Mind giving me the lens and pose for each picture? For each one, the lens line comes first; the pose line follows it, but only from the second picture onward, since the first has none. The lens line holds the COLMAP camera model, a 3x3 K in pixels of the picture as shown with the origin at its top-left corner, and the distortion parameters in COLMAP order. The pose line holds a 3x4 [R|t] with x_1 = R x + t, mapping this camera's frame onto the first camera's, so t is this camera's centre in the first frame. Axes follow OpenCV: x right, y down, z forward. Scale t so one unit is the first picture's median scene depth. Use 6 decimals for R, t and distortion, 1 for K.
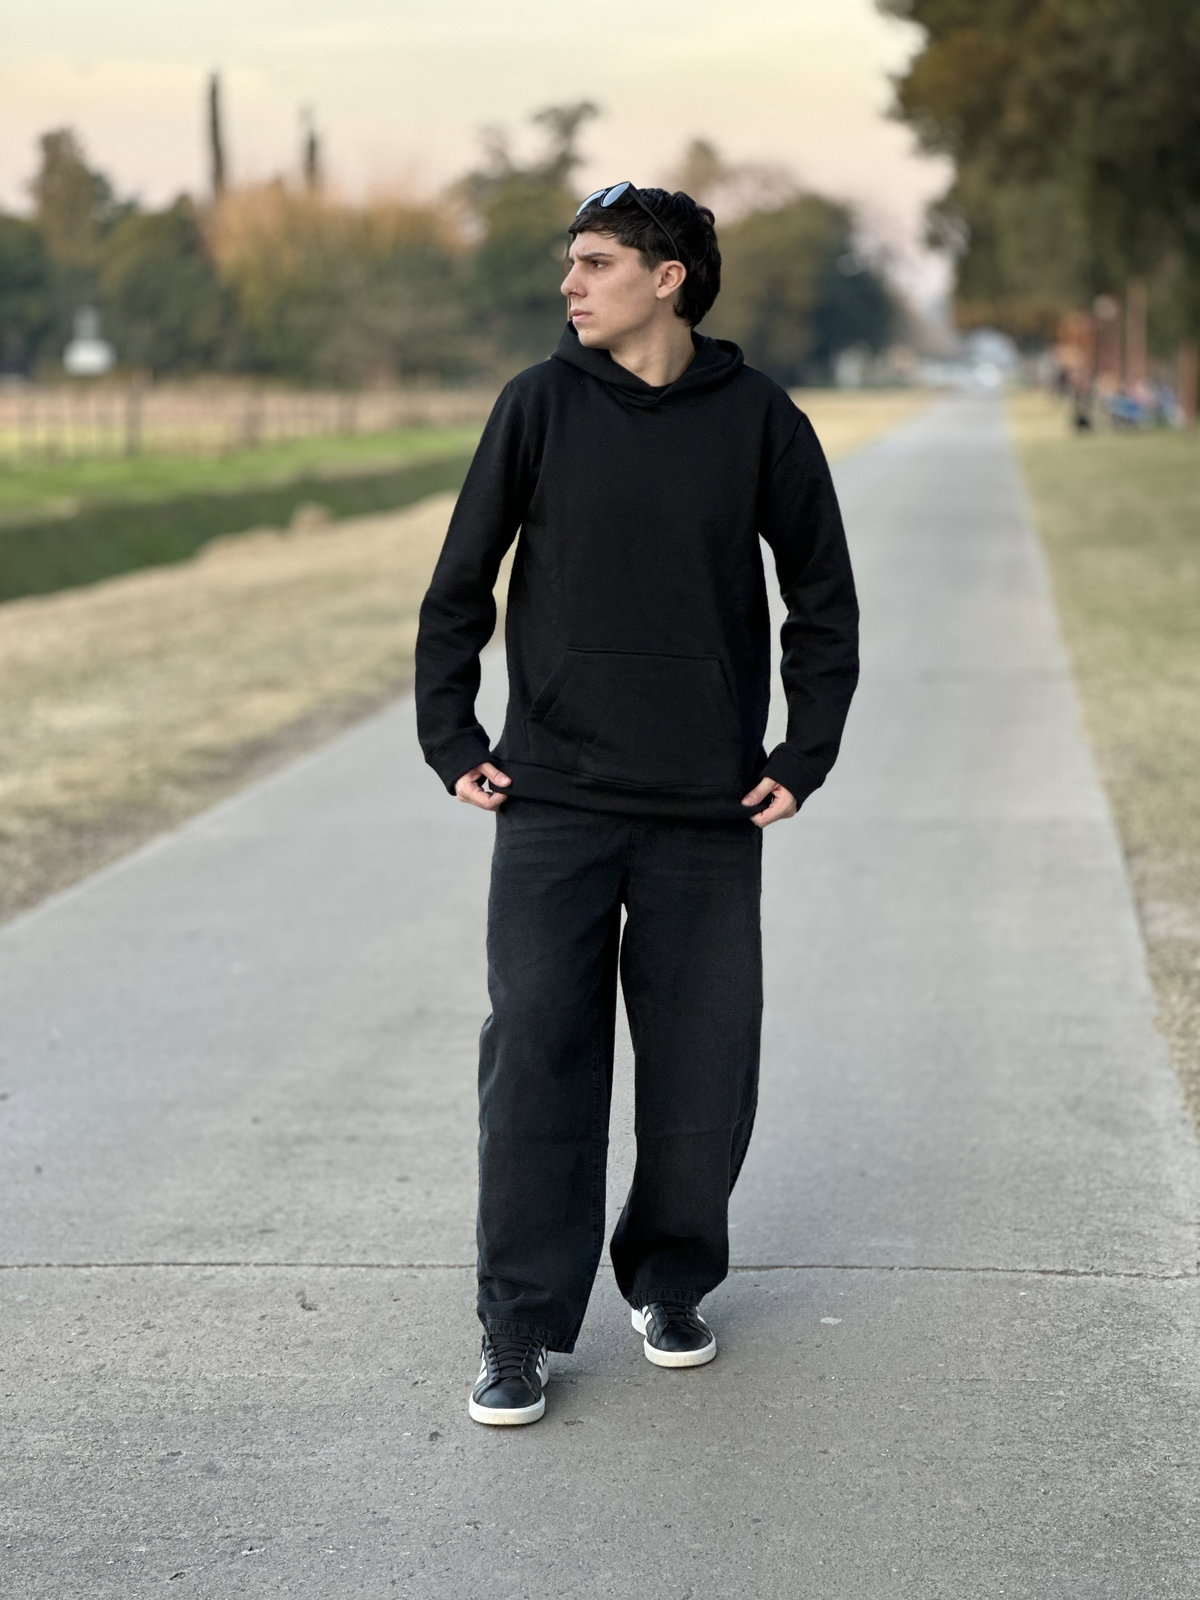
lens RADIAL K [[3565.8, 0, 603.7], [0, 3565.8, 785.8], [0, 0, 1]] dist [0.129846, 0.000000]
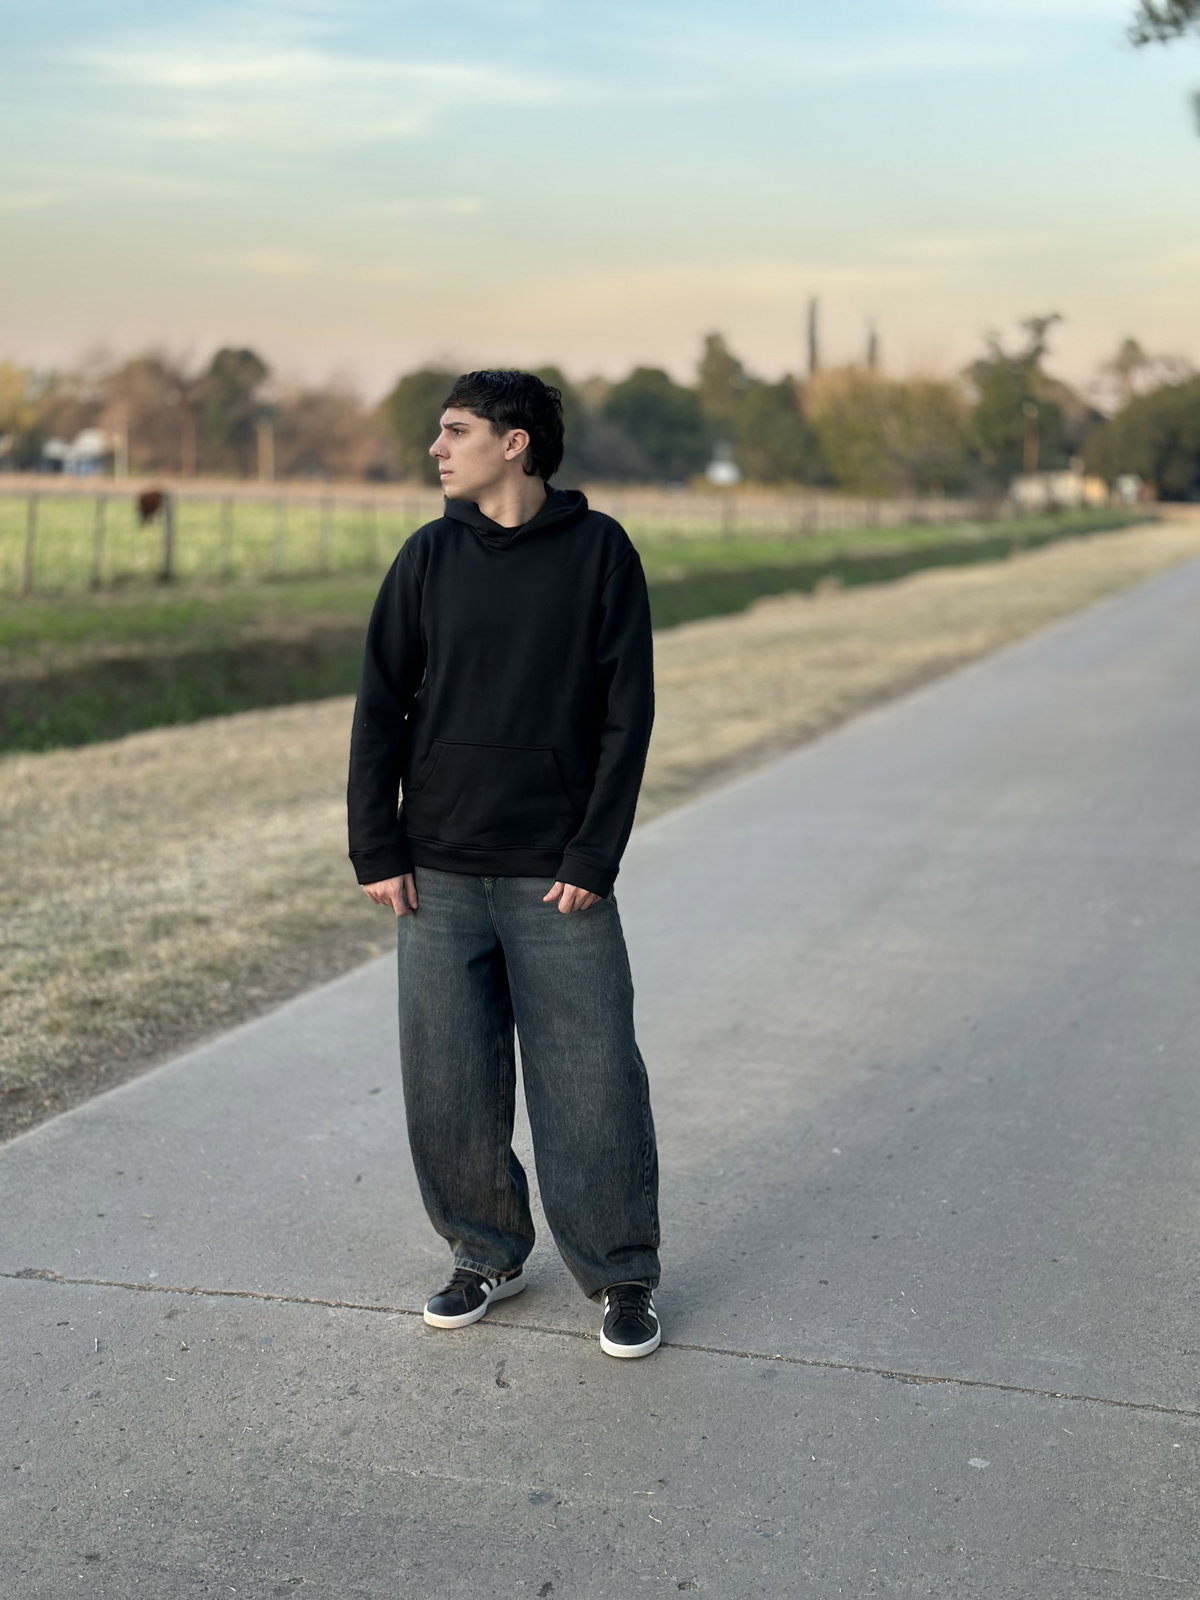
lens RADIAL K [[2234.3, 0, 591.2], [0, 2234.3, 801.0], [0, 0, 1]] dist [0.109734, 0.000000]
pose [[0.979179, 0.053256, -0.195891, 0.028465], [-0.048269, 0.998379, 0.030149, -0.022148], [0.197179, -0.020066, 0.980162, 0.134784]]
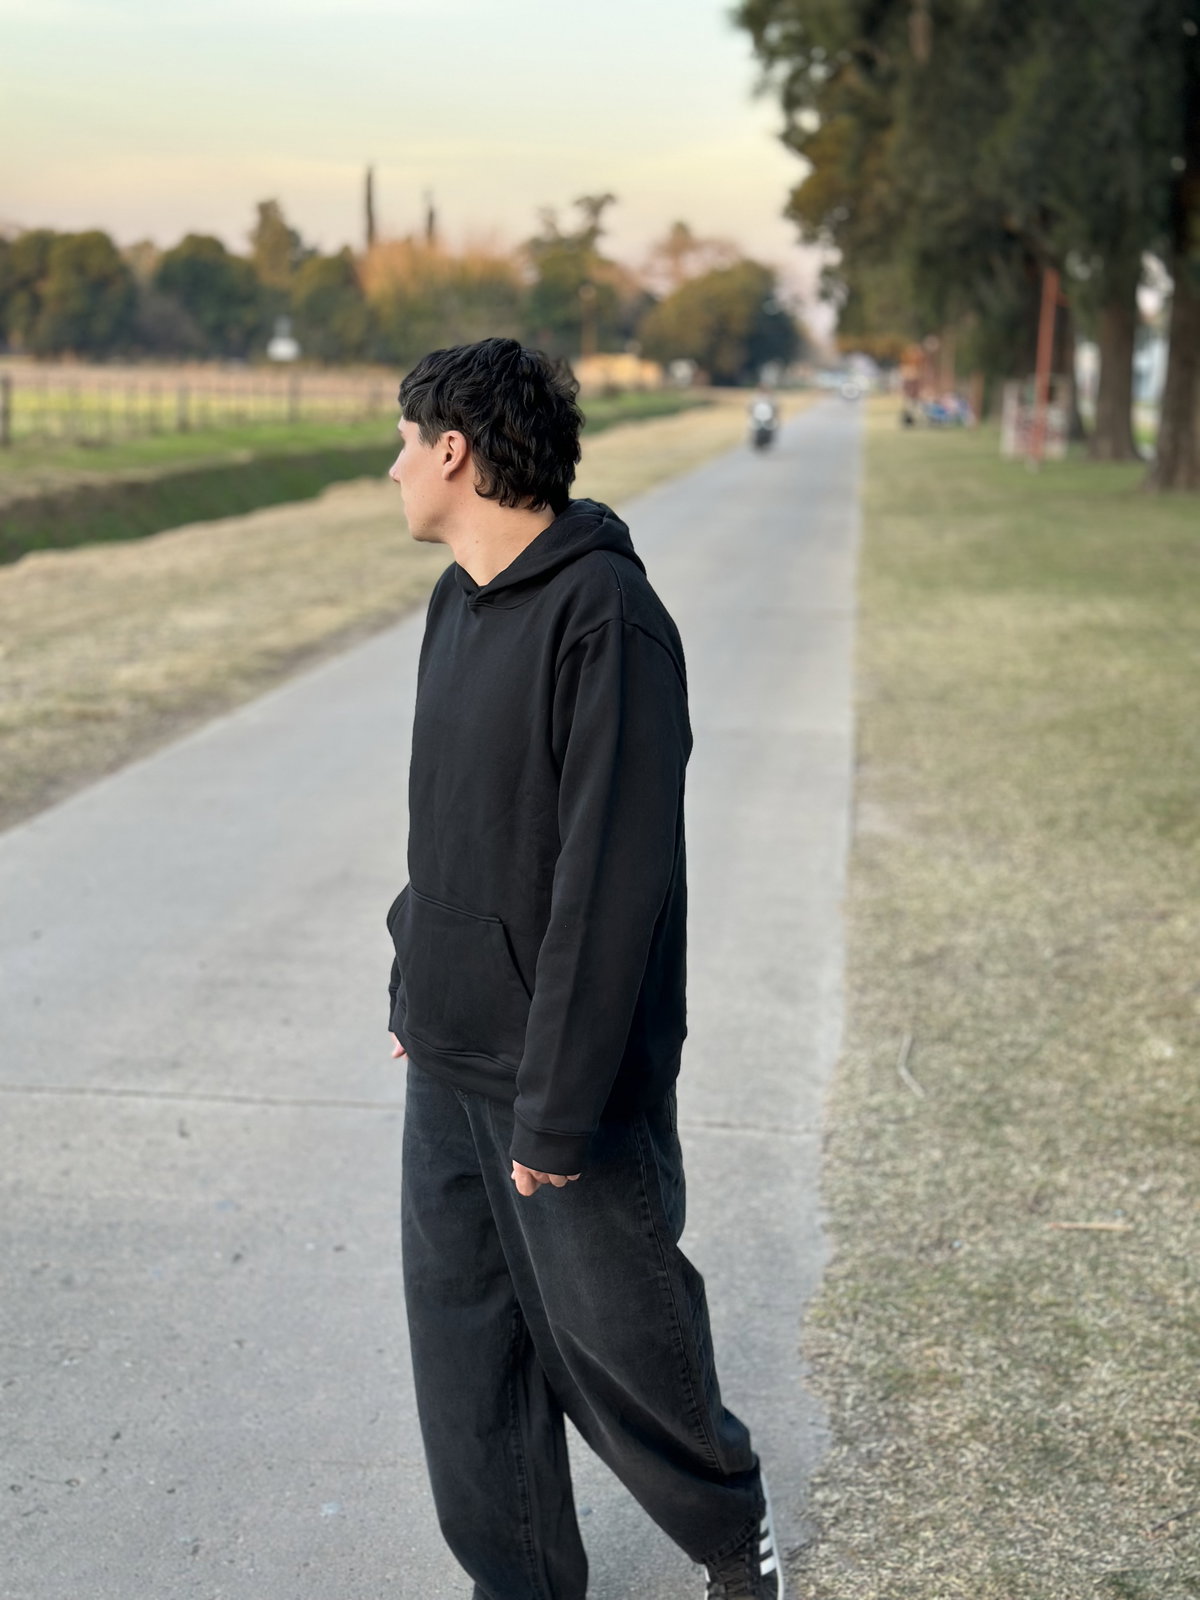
lens RADIAL K [[2234.3, 0, 587.5], [0, 2234.3, 836.9], [0, 0, 1]] dist [0.109734, 0.000000]
pose [[0.999247, 0.038510, -0.004715, 0.030907], [-0.037929, 0.995207, 0.090136, -0.023100], [0.008164, -0.089889, 0.995918, 0.052619]]
